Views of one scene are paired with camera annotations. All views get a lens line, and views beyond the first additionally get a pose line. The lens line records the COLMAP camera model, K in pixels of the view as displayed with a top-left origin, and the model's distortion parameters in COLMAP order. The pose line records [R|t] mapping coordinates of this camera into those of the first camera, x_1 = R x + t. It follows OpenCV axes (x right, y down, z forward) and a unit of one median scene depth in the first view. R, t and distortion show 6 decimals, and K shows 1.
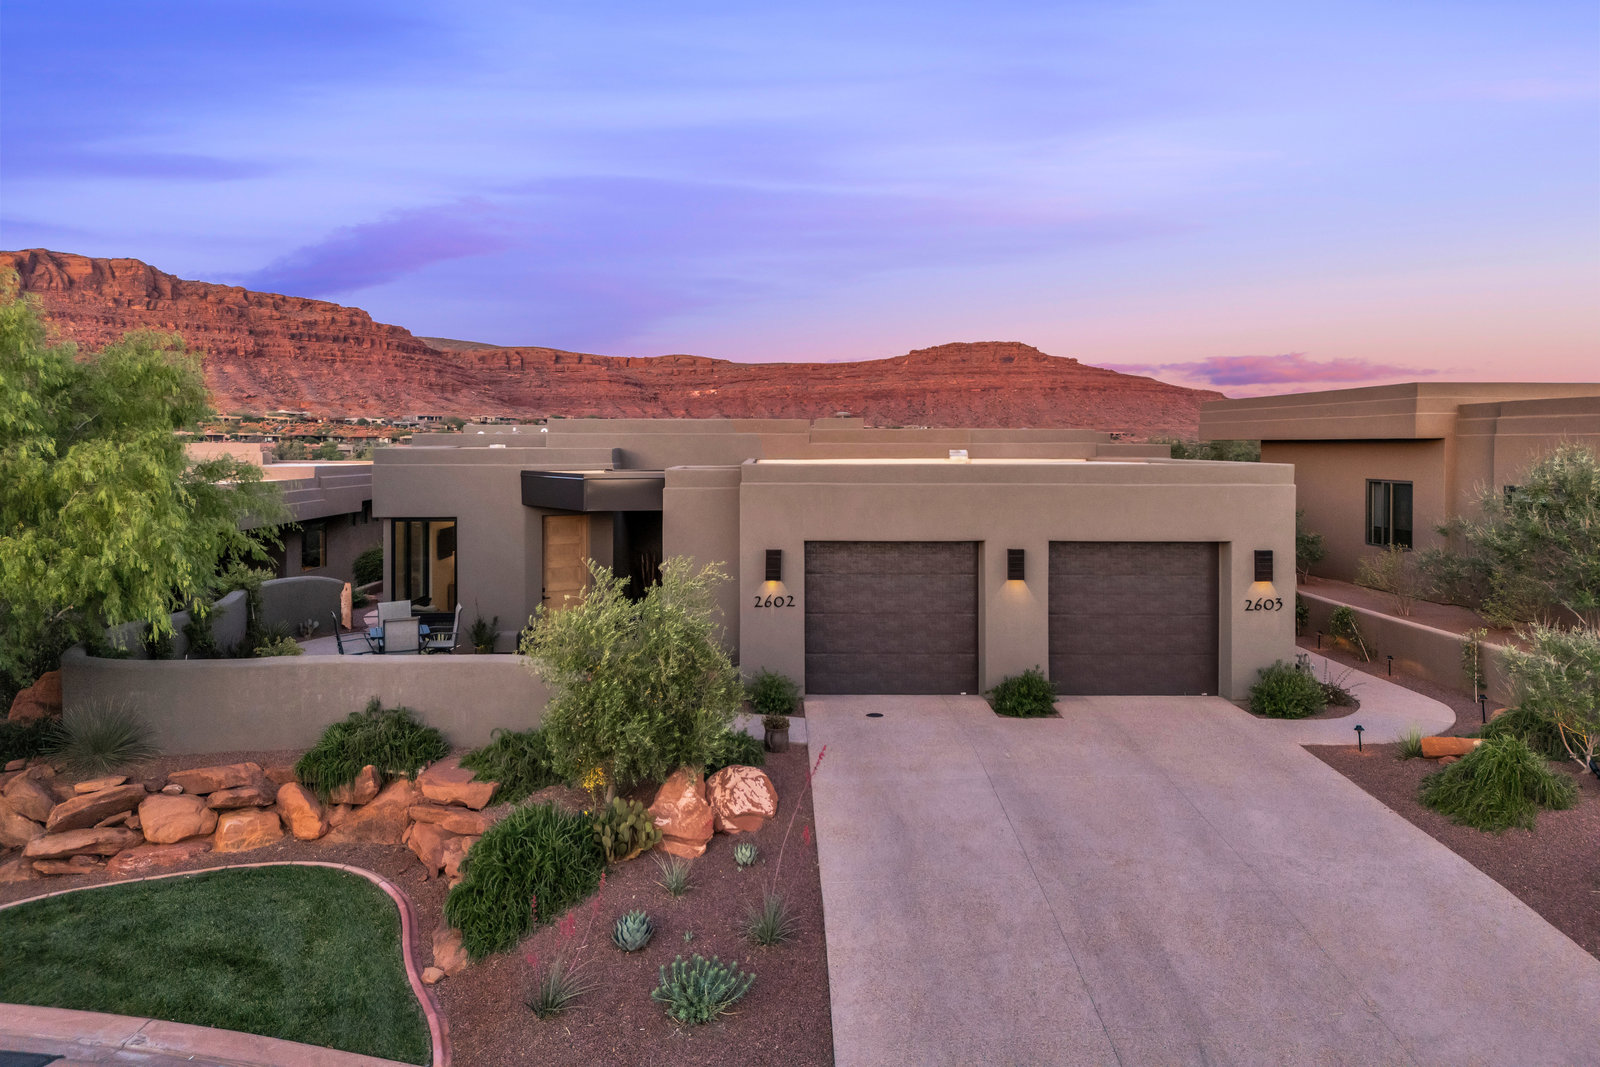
lens RADIAL K [[1168.5, 0, 800.0], [0, 1168.5, 533.5], [0, 0, 1]] dist [0.073209, -0.080145]
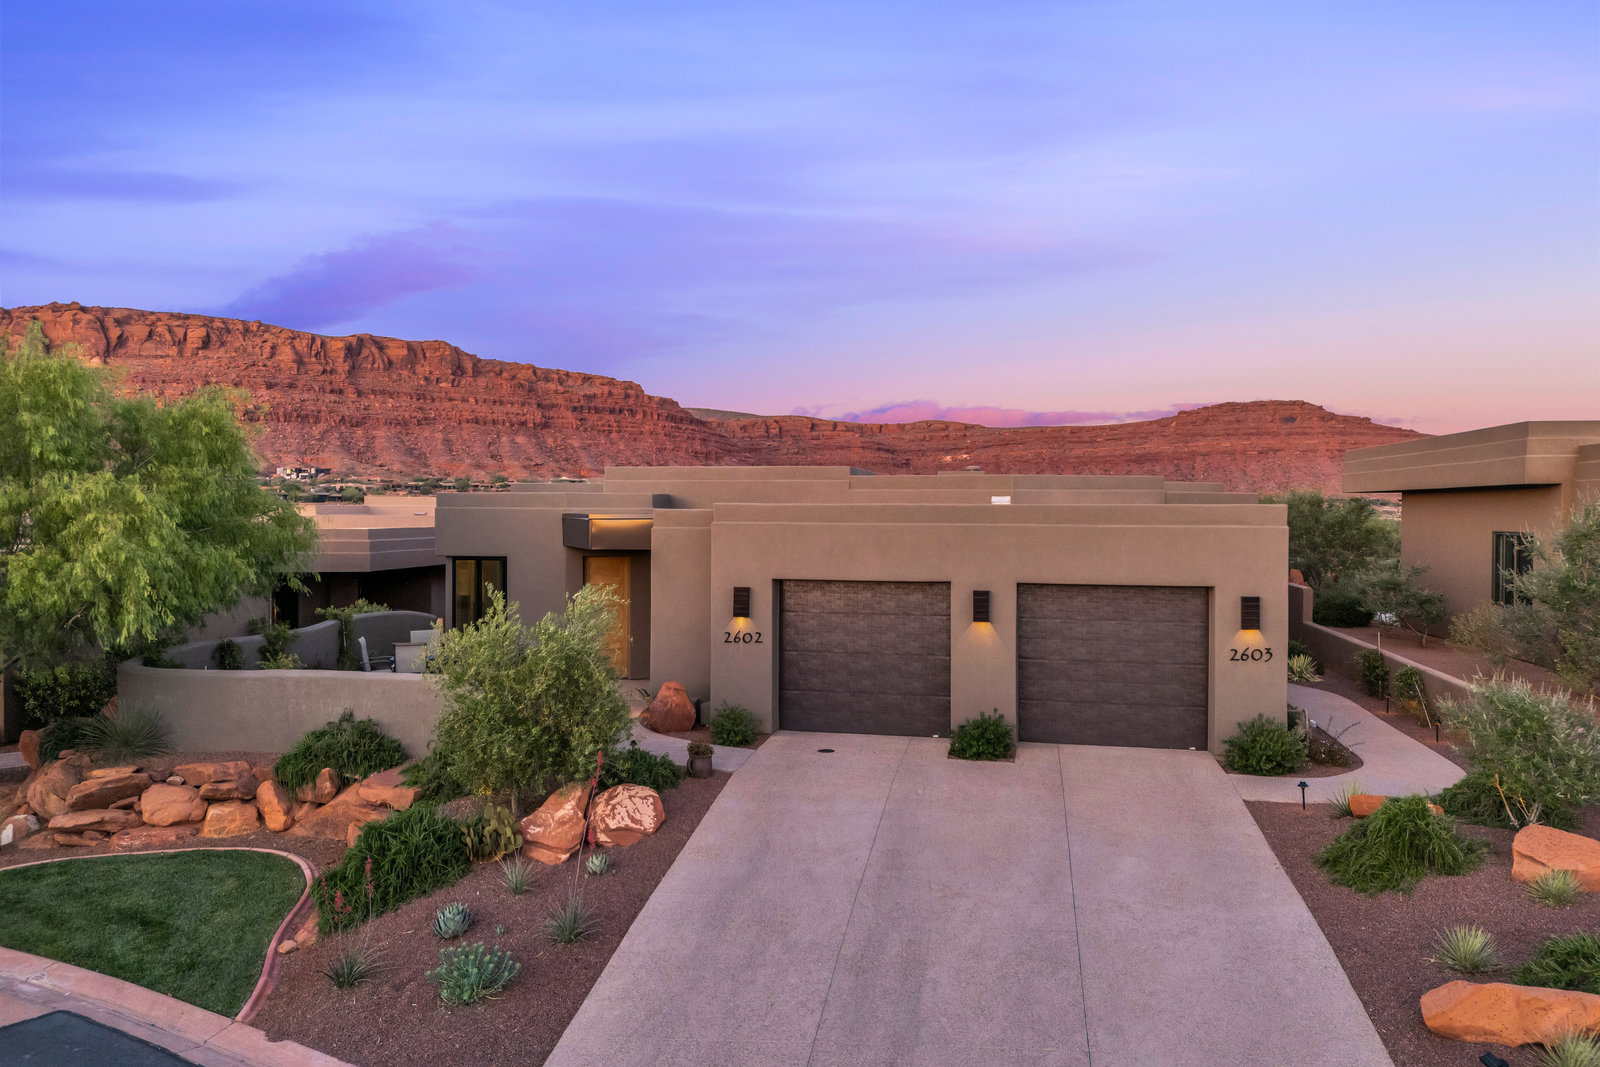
lens RADIAL K [[1164.8, 0, 795.7], [0, 1164.8, 598.2], [0, 0, 1]] dist [0.070697, -0.076274]
pose [[0.976833, 0.018959, -0.213160, 0.302676], [-0.018889, 0.999819, 0.002362, 0.025646], [0.213166, 0.001719, 0.977014, 0.010507]]
